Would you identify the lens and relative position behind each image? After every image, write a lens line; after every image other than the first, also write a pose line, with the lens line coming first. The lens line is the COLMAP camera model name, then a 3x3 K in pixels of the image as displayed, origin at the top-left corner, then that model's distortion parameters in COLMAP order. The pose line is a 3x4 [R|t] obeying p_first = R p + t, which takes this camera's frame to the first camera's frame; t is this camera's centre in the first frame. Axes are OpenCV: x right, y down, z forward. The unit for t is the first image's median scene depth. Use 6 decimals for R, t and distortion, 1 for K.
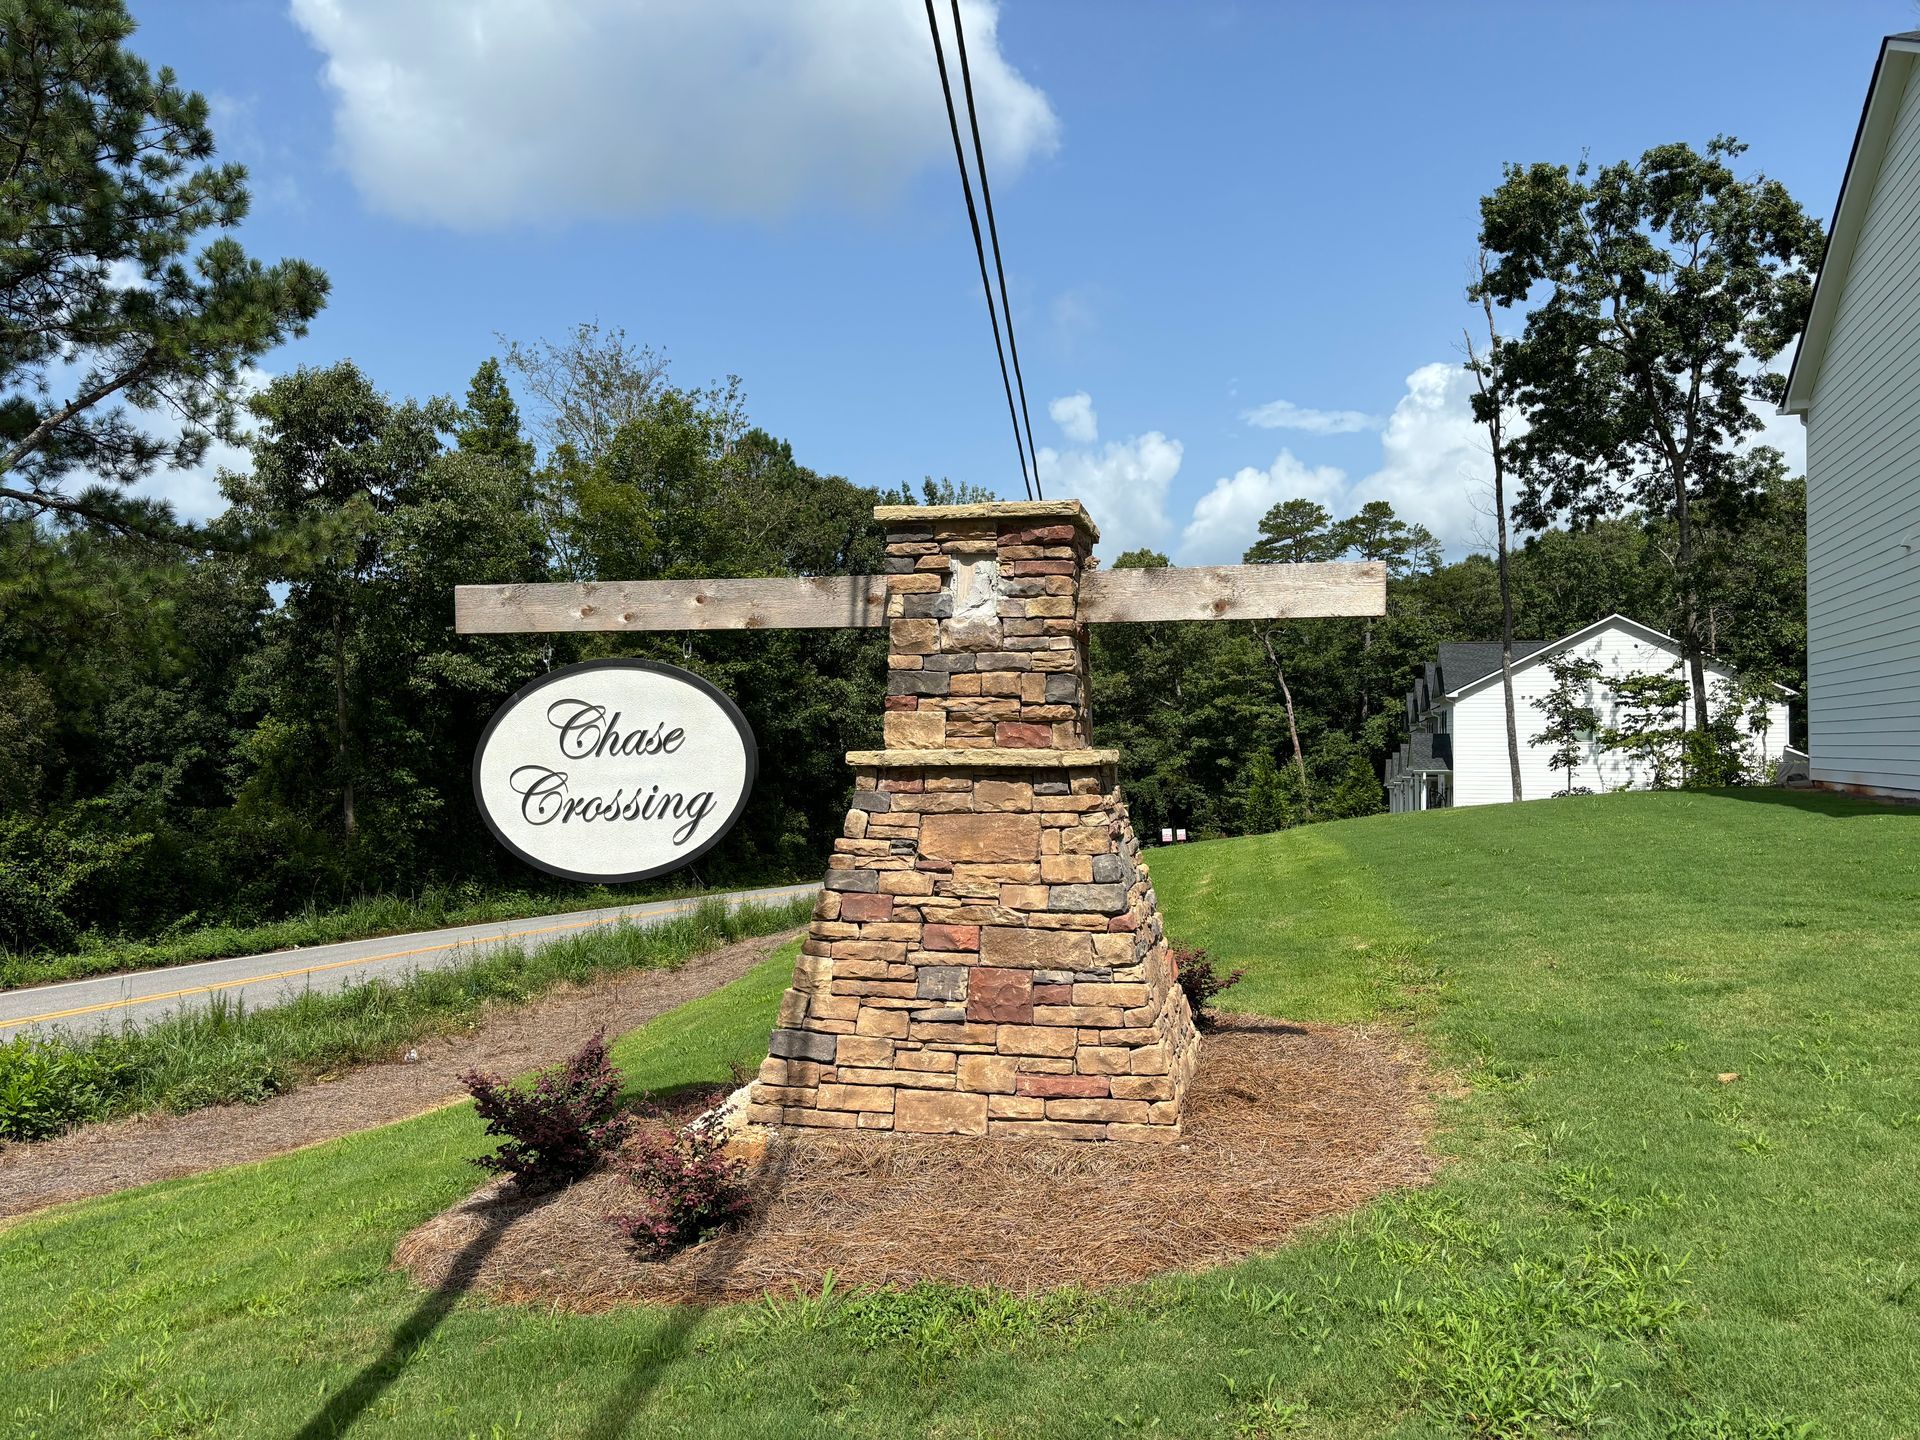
lens RADIAL K [[1448.9, 0, 973.1], [0, 1448.9, 727.3], [0, 0, 1]] dist [0.088236, -0.107485]
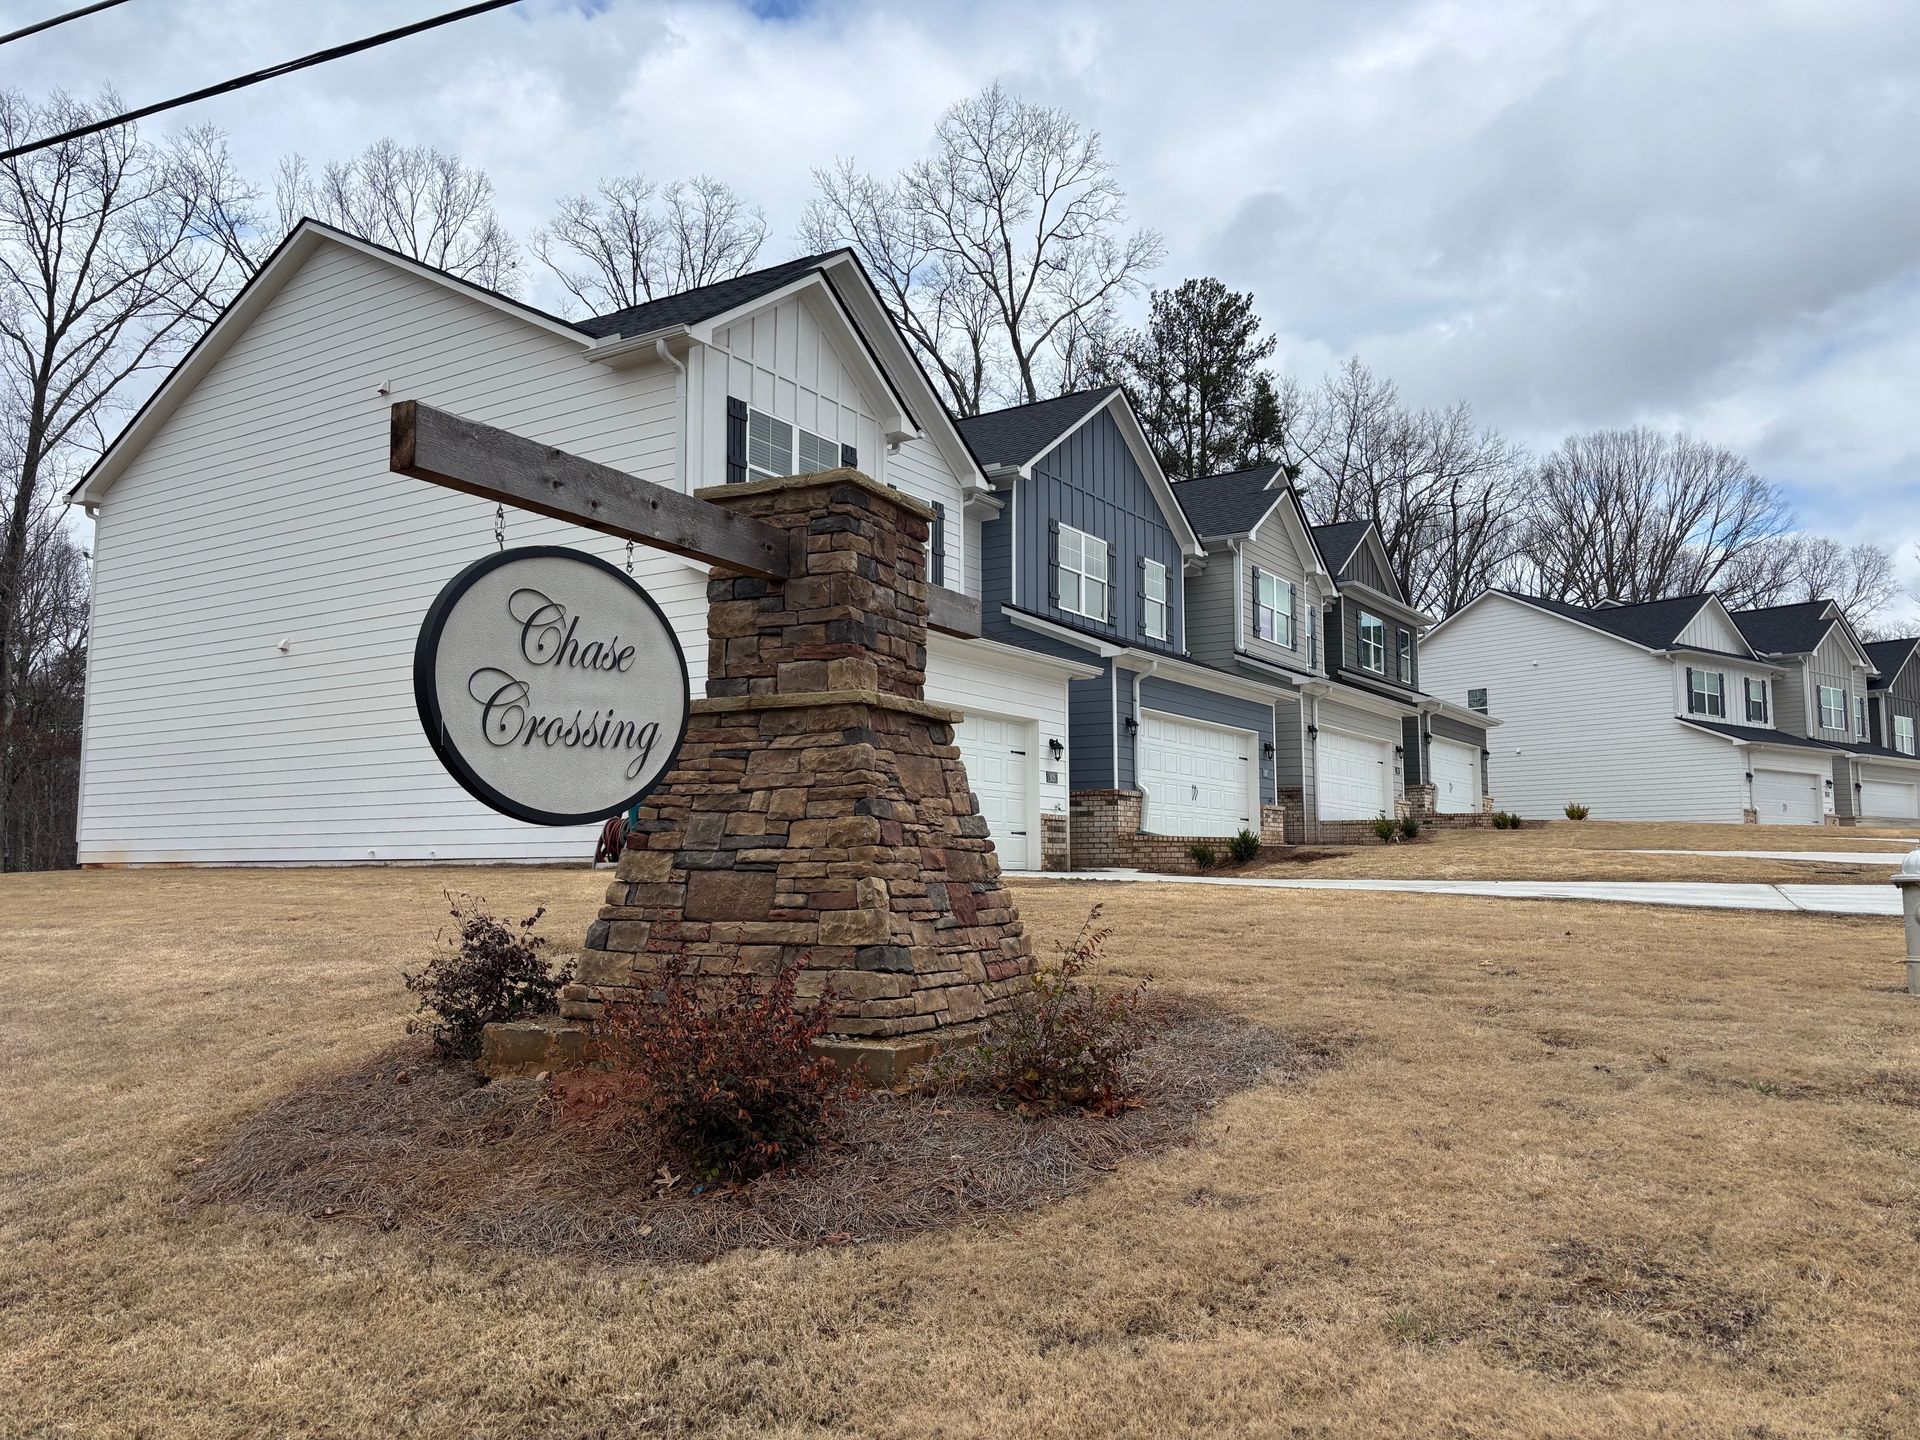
lens RADIAL K [[1448.9, 0, 973.1], [0, 1448.9, 727.3], [0, 0, 1]] dist [0.088236, -0.107485]
pose [[0.265929, 0.083893, 0.960335, -1.071443], [-0.007276, 0.996352, -0.085025, 0.132956], [-0.963965, 0.015623, 0.265569, 0.633406]]
